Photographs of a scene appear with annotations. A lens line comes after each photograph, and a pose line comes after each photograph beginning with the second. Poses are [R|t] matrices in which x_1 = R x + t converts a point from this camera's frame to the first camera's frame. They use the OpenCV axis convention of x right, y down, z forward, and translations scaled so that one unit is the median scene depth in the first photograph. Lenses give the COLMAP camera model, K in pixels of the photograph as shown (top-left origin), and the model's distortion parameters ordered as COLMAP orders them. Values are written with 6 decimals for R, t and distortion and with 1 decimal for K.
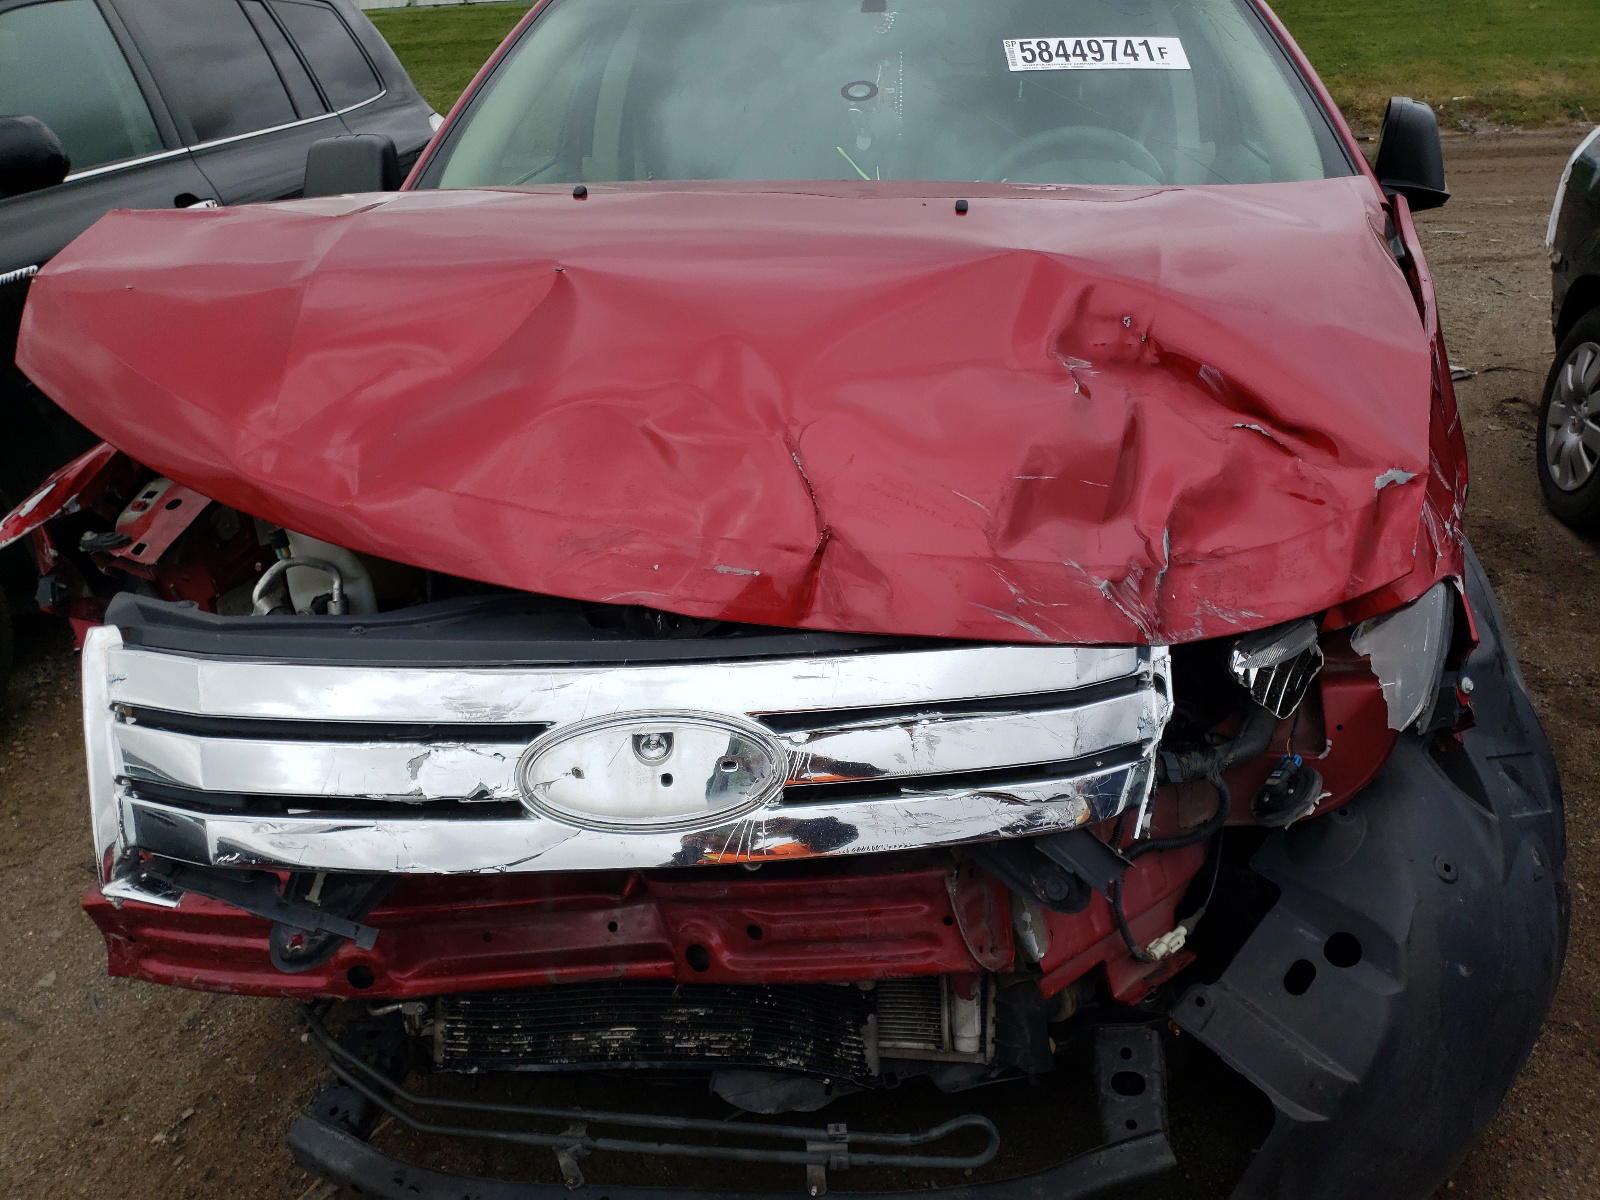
lens RADIAL K [[1214.5, 0, 800.0], [0, 1214.5, 600.0], [0, 0, 1]] dist [0.049942, -0.003839]
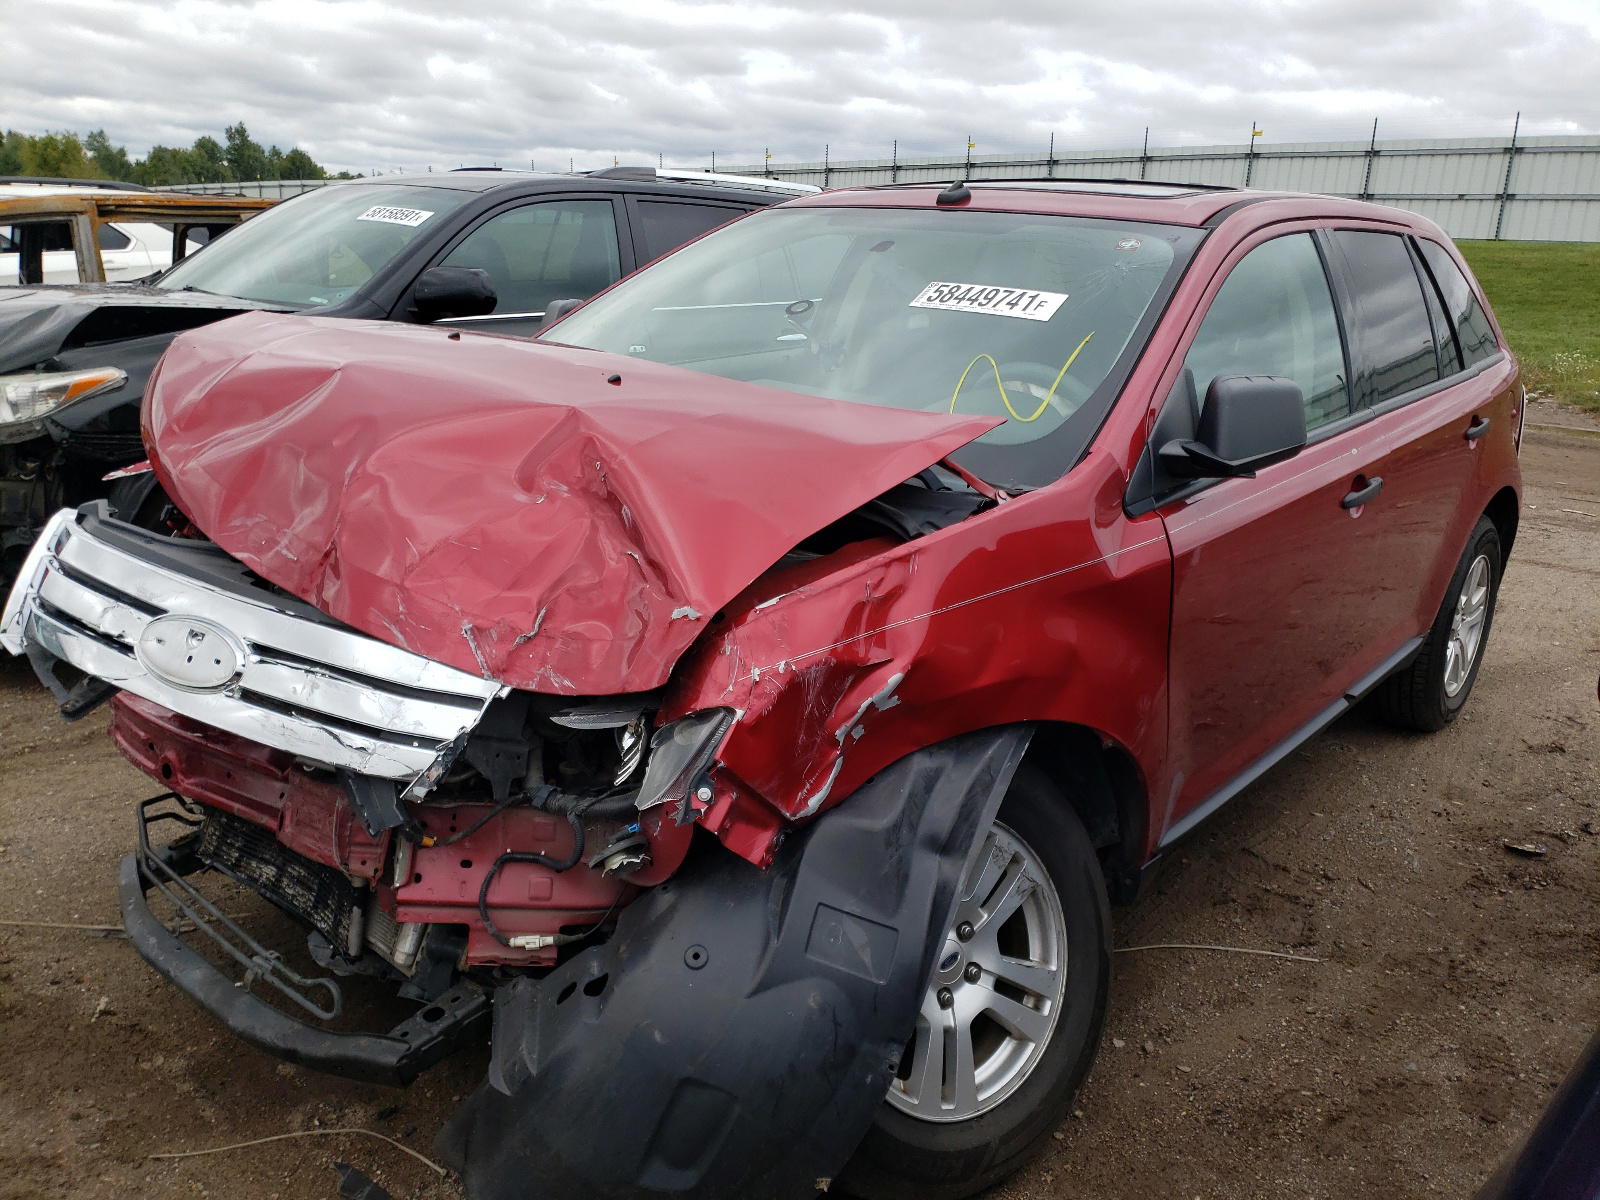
lens RADIAL K [[1214.5, 0, 800.0], [0, 1214.5, 600.0], [0, 0, 1]] dist [0.049942, -0.003839]
pose [[0.817547, 0.234292, -0.526046, 1.214171], [-0.312933, 0.947596, -0.064297, -0.066826], [0.483414, 0.217183, 0.848022, -0.020772]]
